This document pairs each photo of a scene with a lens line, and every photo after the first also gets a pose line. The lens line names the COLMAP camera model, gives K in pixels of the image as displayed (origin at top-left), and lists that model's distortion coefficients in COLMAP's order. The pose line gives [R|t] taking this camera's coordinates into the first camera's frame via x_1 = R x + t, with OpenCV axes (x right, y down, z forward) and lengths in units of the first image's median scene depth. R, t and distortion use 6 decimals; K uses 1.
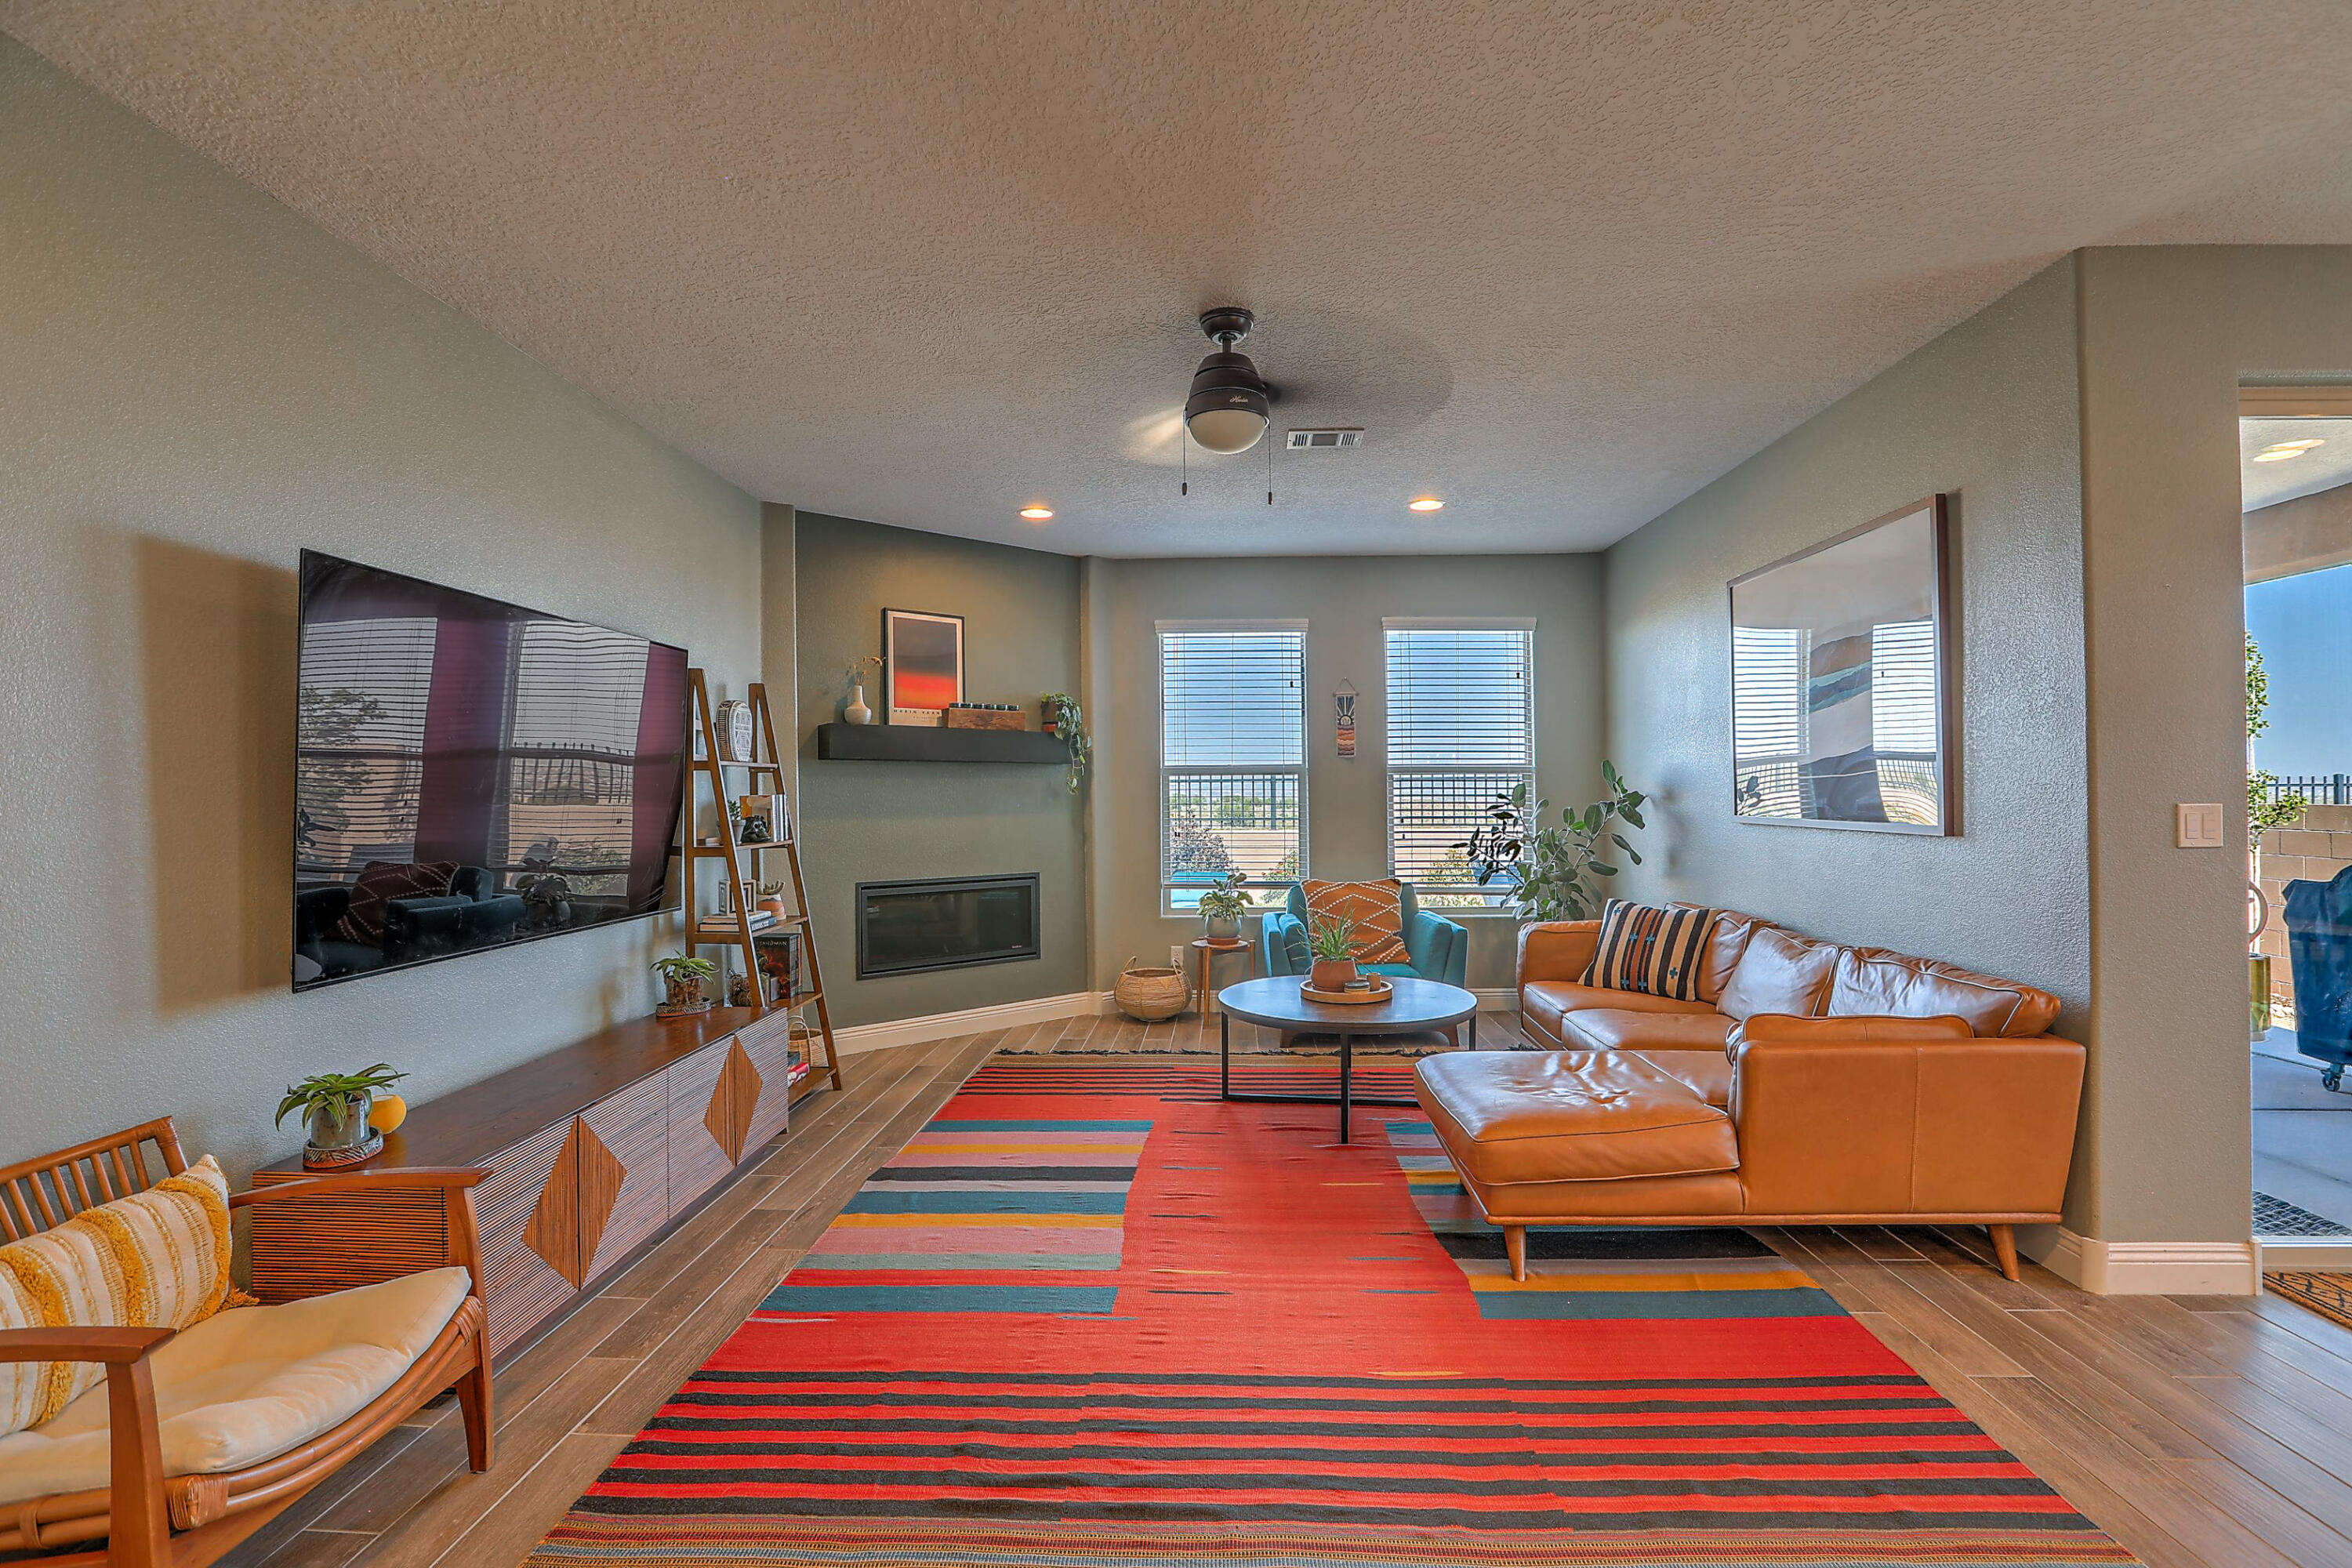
lens RADIAL K [[1062.7, 0, 1178.8], [0, 1062.7, 792.8], [0, 0, 1]] dist [-0.050948, 0.016336]
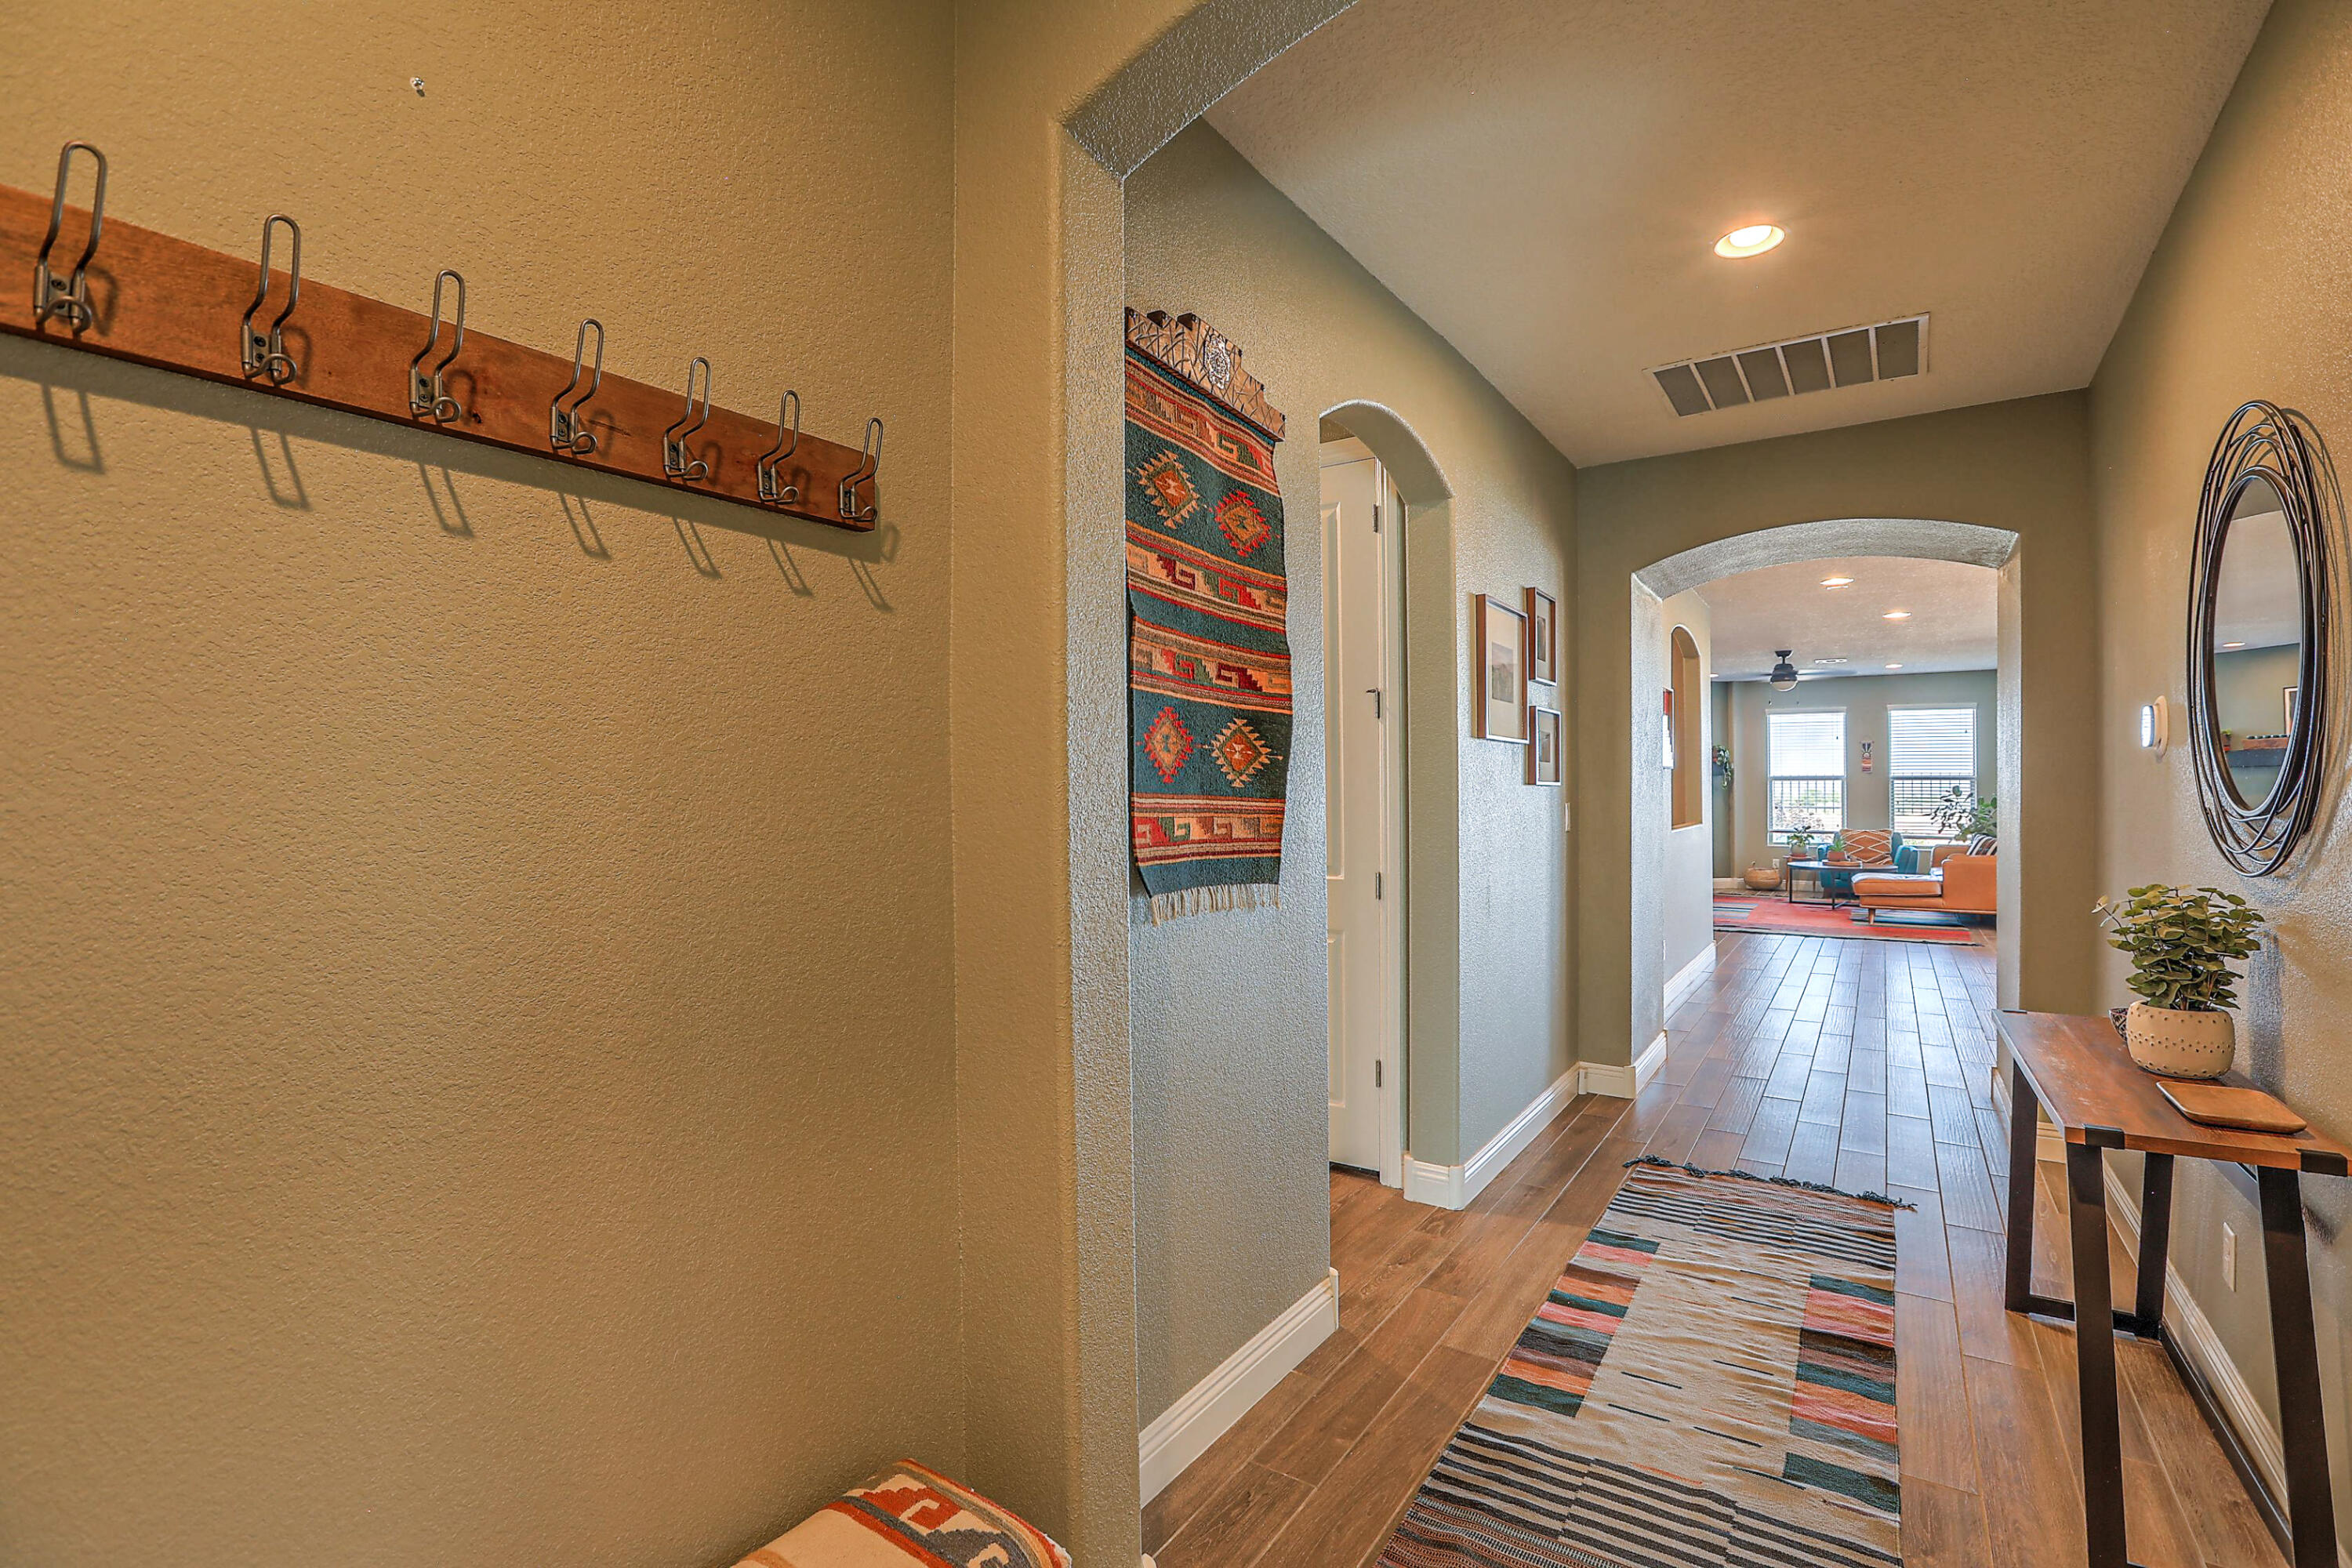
lens RADIAL K [[1062.7, 0, 1182.4], [0, 1062.7, 783.1], [0, 0, 1]] dist [-0.050948, 0.016336]
pose [[0.855731, 0.004401, -0.517402, 0.107975], [-0.005070, 0.999987, 0.000120, -0.009040], [0.517396, 0.002521, 0.855742, -2.380444]]
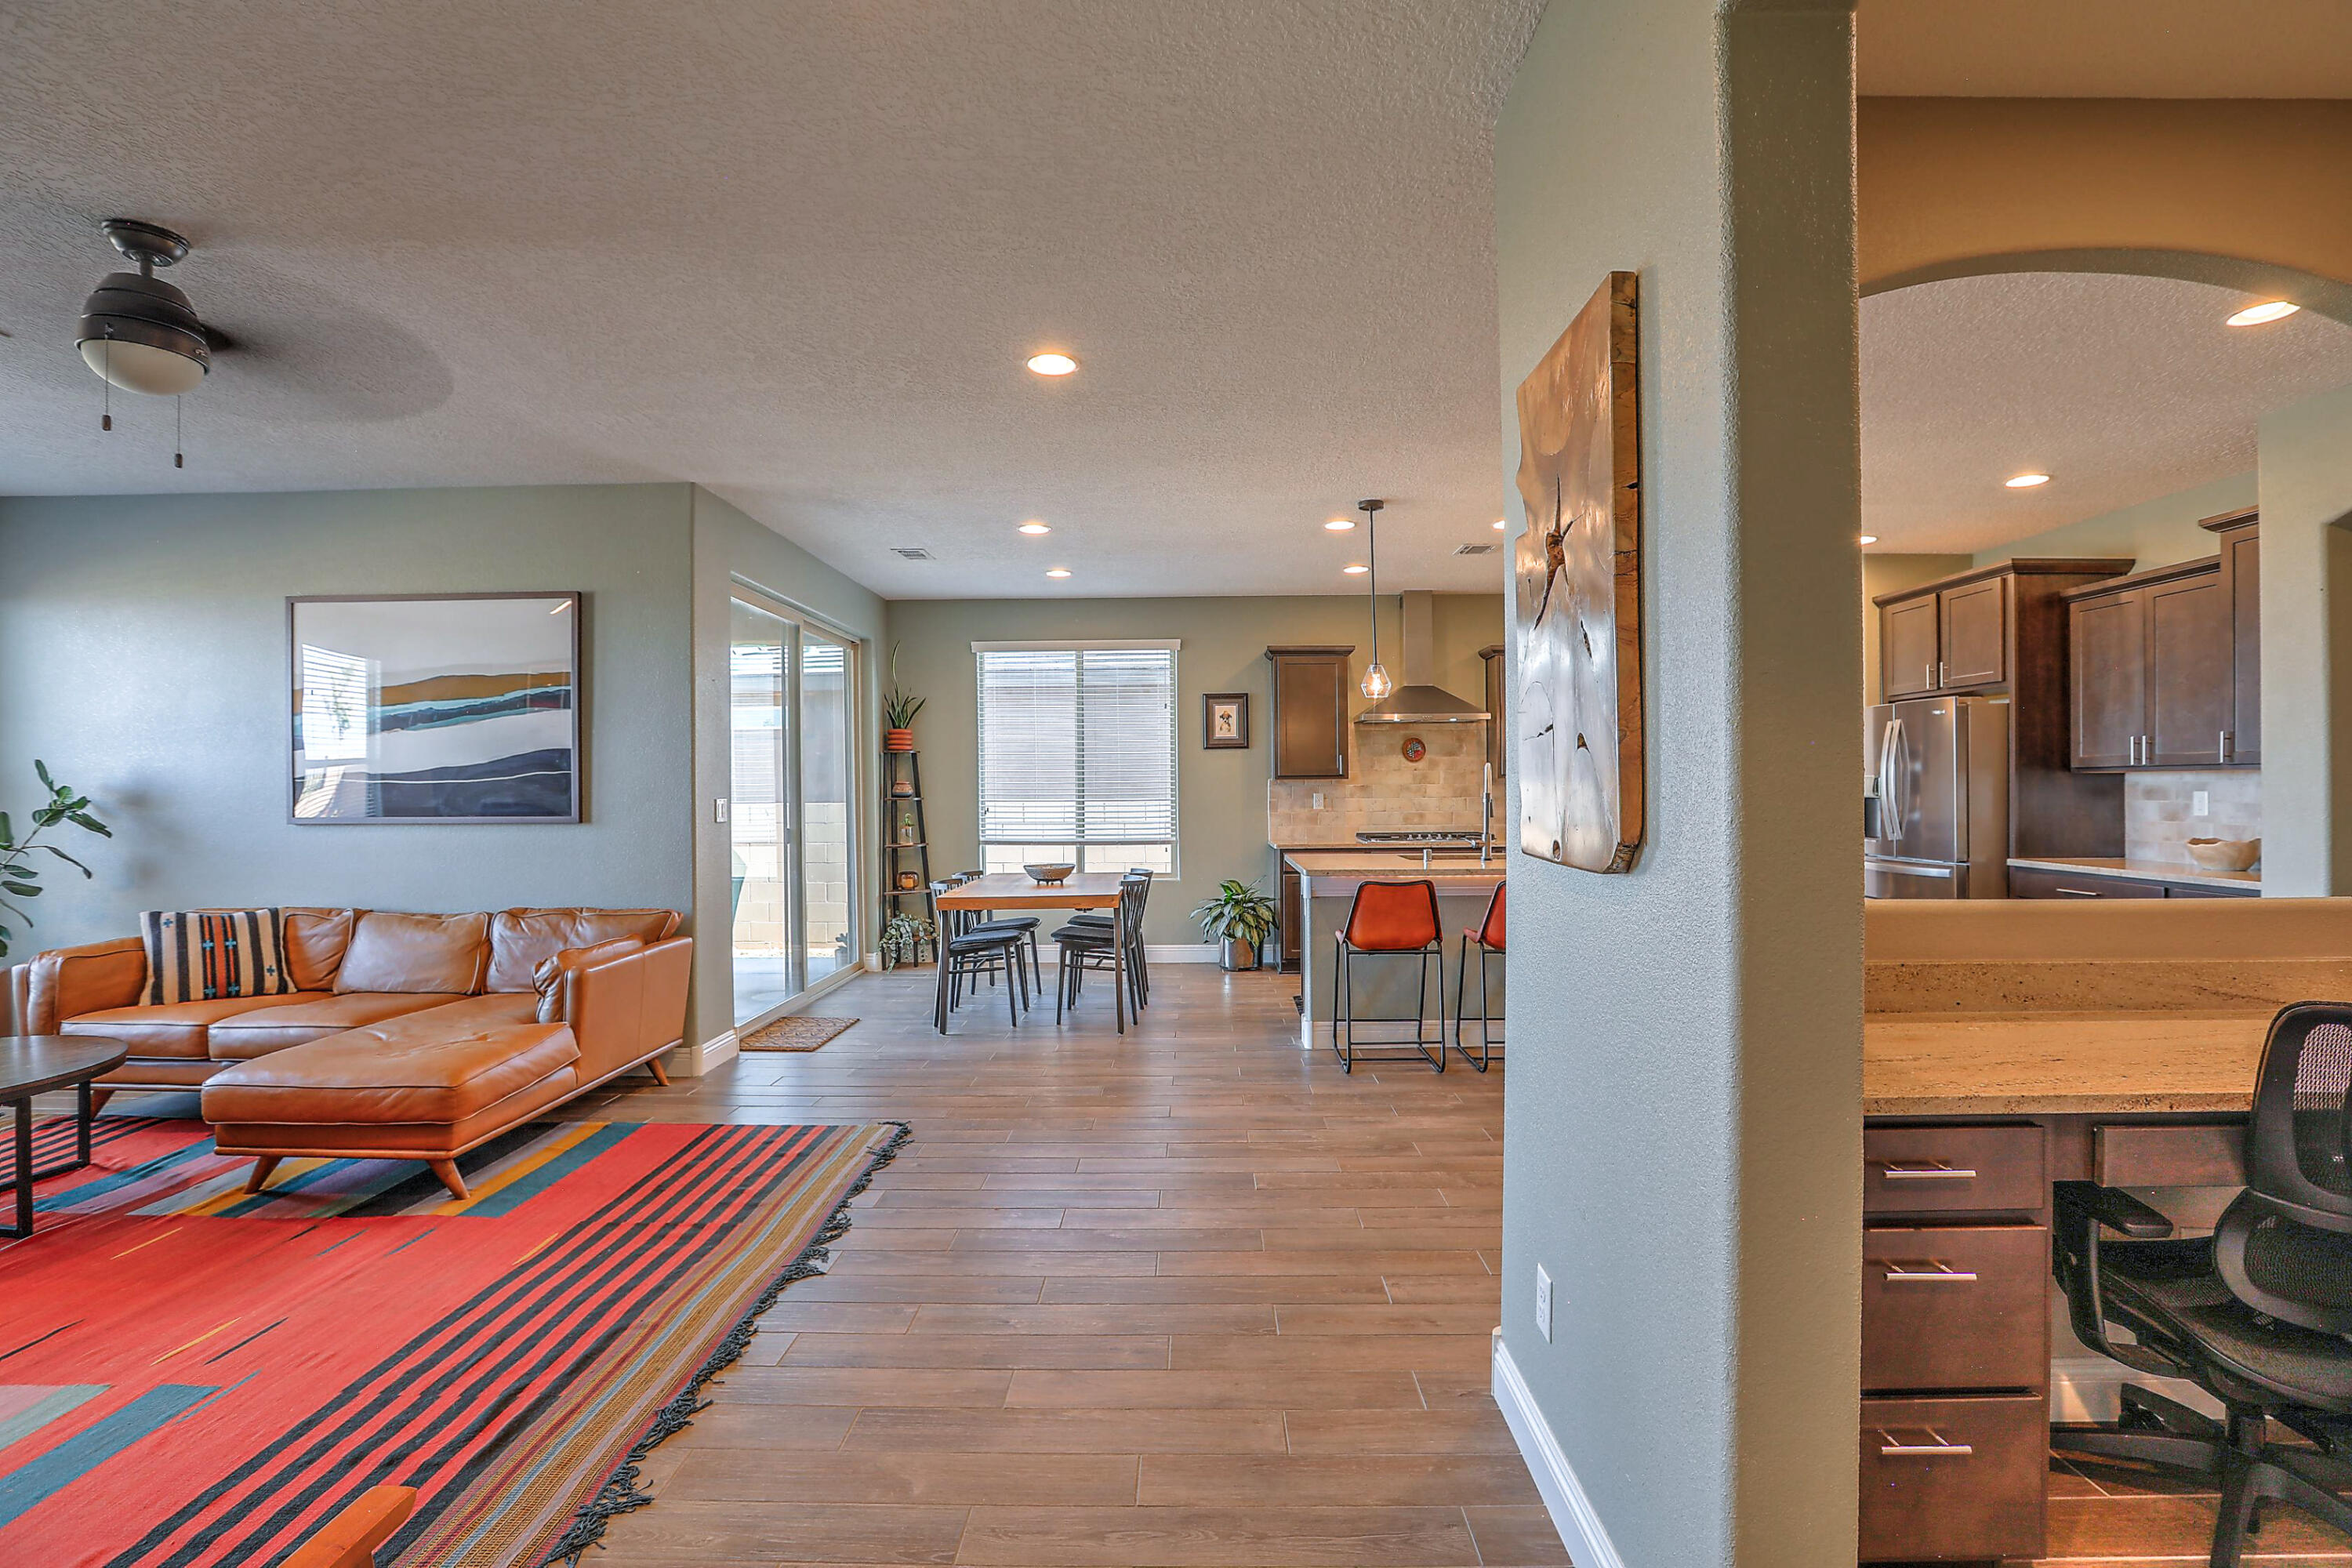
lens RADIAL K [[1062.7, 0, 1182.8], [0, 1062.7, 784.3], [0, 0, 1]] dist [-0.050948, 0.016336]
pose [[-0.032551, 0.008355, 0.999435, -0.644825], [0.008330, 0.999933, -0.008088, 0.005550], [-0.999435, 0.008062, -0.032618, 0.153682]]
